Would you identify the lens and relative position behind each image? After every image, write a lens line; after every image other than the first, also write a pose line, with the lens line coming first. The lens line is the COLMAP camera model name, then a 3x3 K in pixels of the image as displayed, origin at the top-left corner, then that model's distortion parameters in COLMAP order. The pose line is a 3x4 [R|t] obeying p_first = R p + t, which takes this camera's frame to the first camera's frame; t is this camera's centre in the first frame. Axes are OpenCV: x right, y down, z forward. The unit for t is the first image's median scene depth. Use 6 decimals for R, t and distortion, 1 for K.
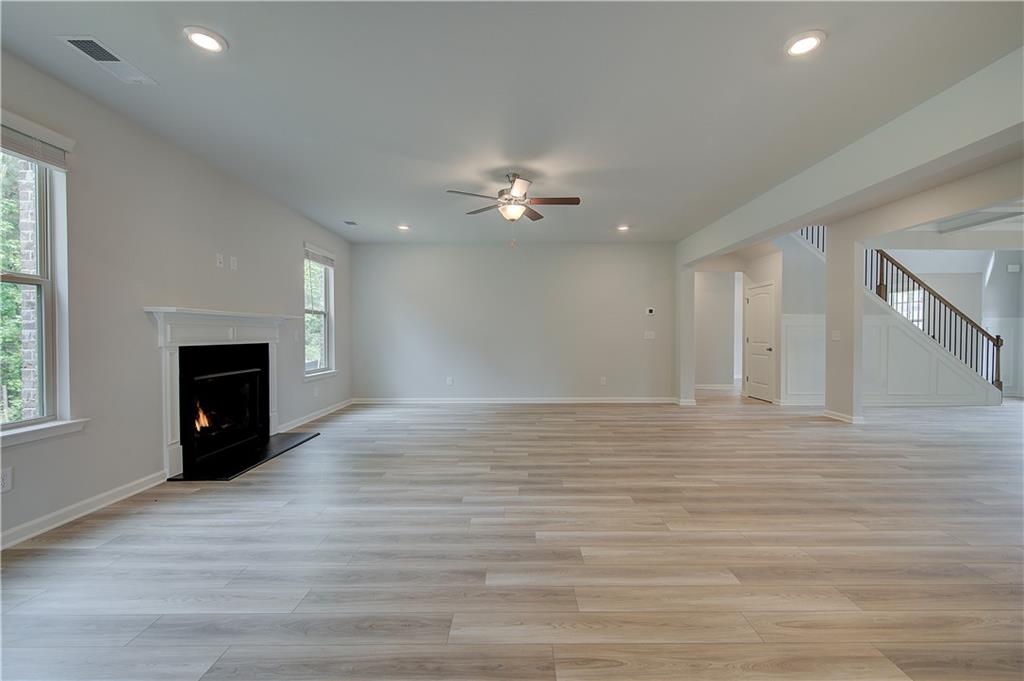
lens RADIAL K [[409.0, 0, 518.3], [0, 409.0, 340.2], [0, 0, 1]] dist [0.001719, -0.000189]
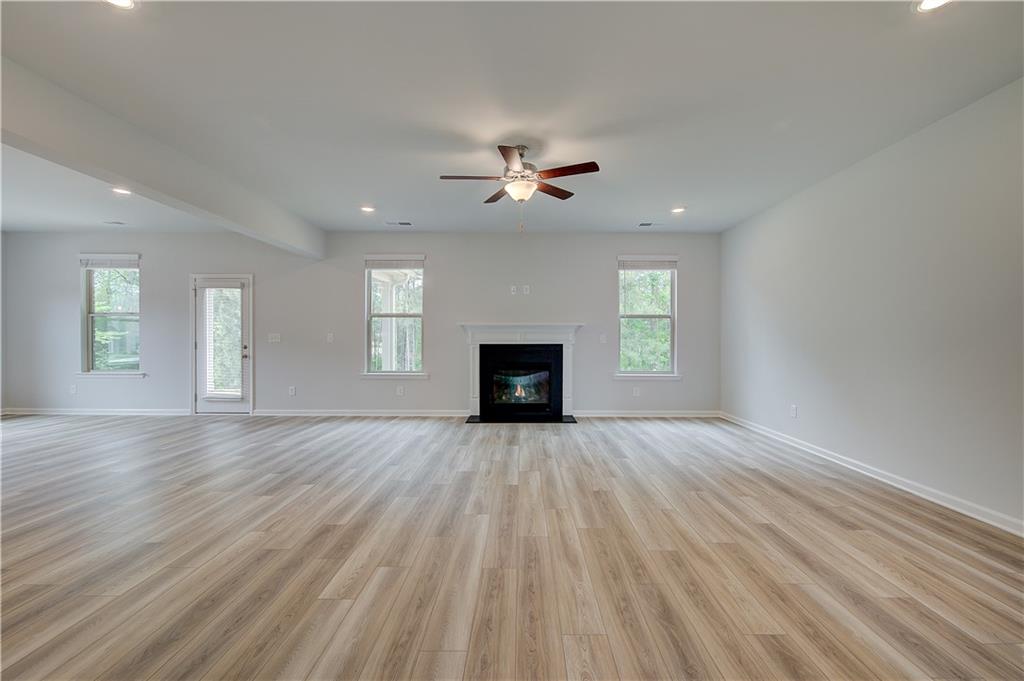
lens RADIAL K [[417.9, 0, 522.6], [0, 417.9, 339.0], [0, 0, 1]] dist [0.001071, 0.000204]
pose [[0.002942, 0.002706, -0.999992, 0.754321], [-0.016355, 0.999863, 0.002658, -0.011978], [0.999862, 0.016347, 0.002986, 0.892802]]
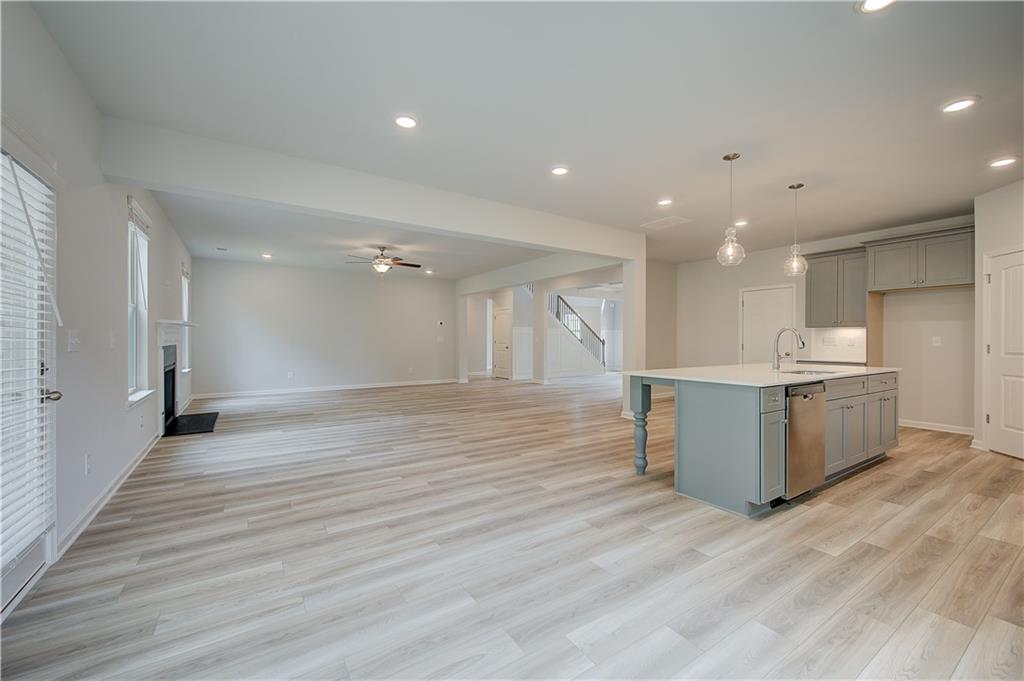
lens RADIAL K [[409.0, 0, 518.3], [0, 409.0, 340.2], [0, 0, 1]] dist [0.001719, -0.000189]
pose [[0.834354, 0.000217, 0.551229, -0.436737], [0.005371, 0.999949, -0.008524, 0.010651], [-0.551203, 0.010072, 0.834310, -0.684258]]
